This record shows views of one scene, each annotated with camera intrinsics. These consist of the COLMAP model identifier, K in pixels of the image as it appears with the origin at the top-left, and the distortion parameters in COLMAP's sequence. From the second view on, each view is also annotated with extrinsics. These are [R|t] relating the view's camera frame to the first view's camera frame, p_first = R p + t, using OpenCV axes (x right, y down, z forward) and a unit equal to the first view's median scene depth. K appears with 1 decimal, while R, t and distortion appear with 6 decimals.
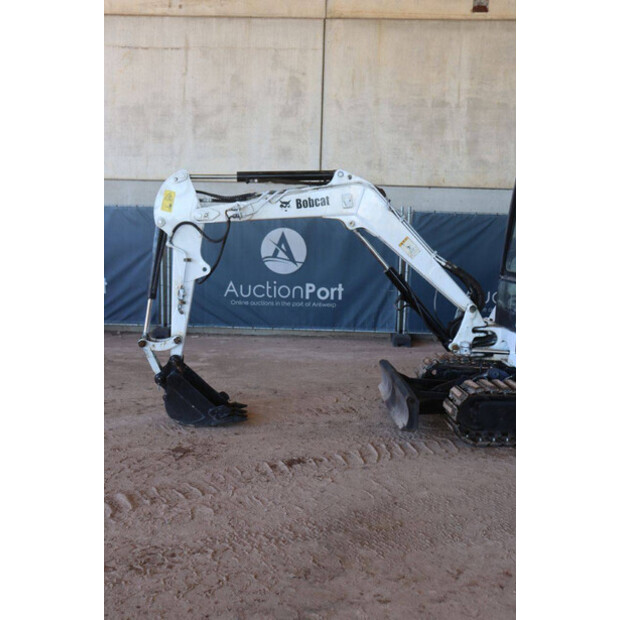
lens RADIAL K [[674.9, 0, 310.0], [0, 674.9, 310.0], [0, 0, 1]] dist [-0.075106, 0.198548]
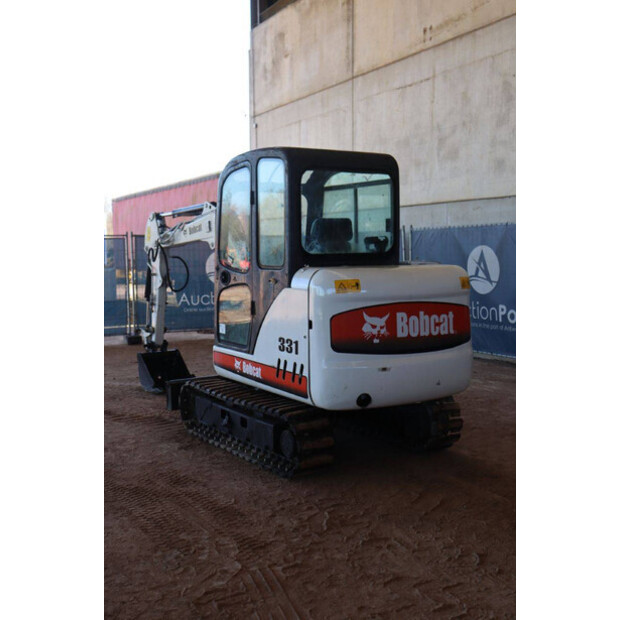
lens RADIAL K [[759.5, 0, 310.0], [0, 759.5, 310.0], [0, 0, 1]] dist [-0.001935, 0.088739]
pose [[0.515428, 0.034924, -0.856221, 0.748812], [-0.073107, 0.997319, -0.003330, -0.009976], [0.853808, 0.064313, 0.516599, 0.248106]]
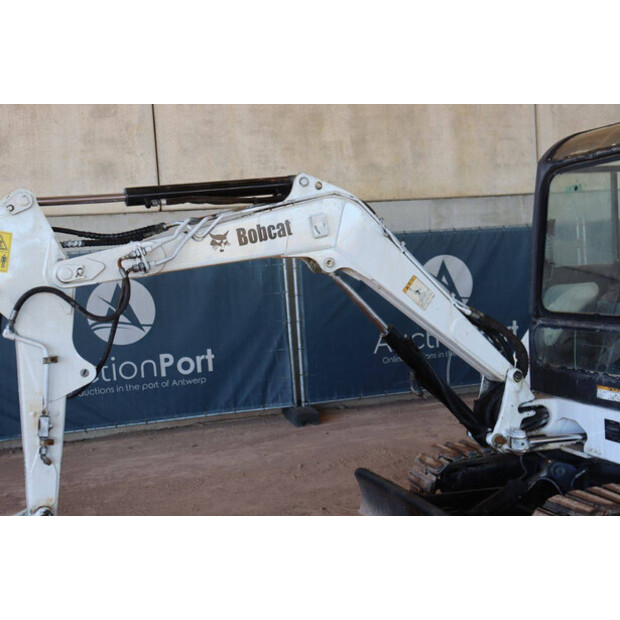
lens RADIAL K [[768.6, 0, 310.0], [0, 768.6, 310.0], [0, 0, 1]] dist [0.014019, 0.093590]
pose [[0.948541, -0.108774, 0.297387, -0.089551], [0.125714, 0.991324, -0.038383, -0.034978], [-0.290631, 0.073793, 0.953985, 0.200133]]
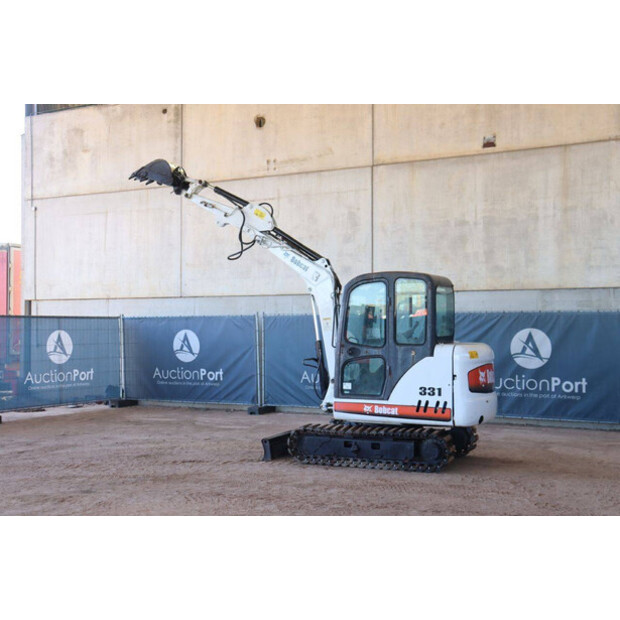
lens RADIAL K [[809.7, 0, 310.0], [0, 809.7, 310.0], [0, 0, 1]] dist [0.021282, 0.065854]
pose [[0.900597, -0.036883, -0.433088, 0.574149], [-0.023458, 0.990817, -0.133160, 0.048774], [0.434022, 0.130082, 0.891461, -0.399446]]
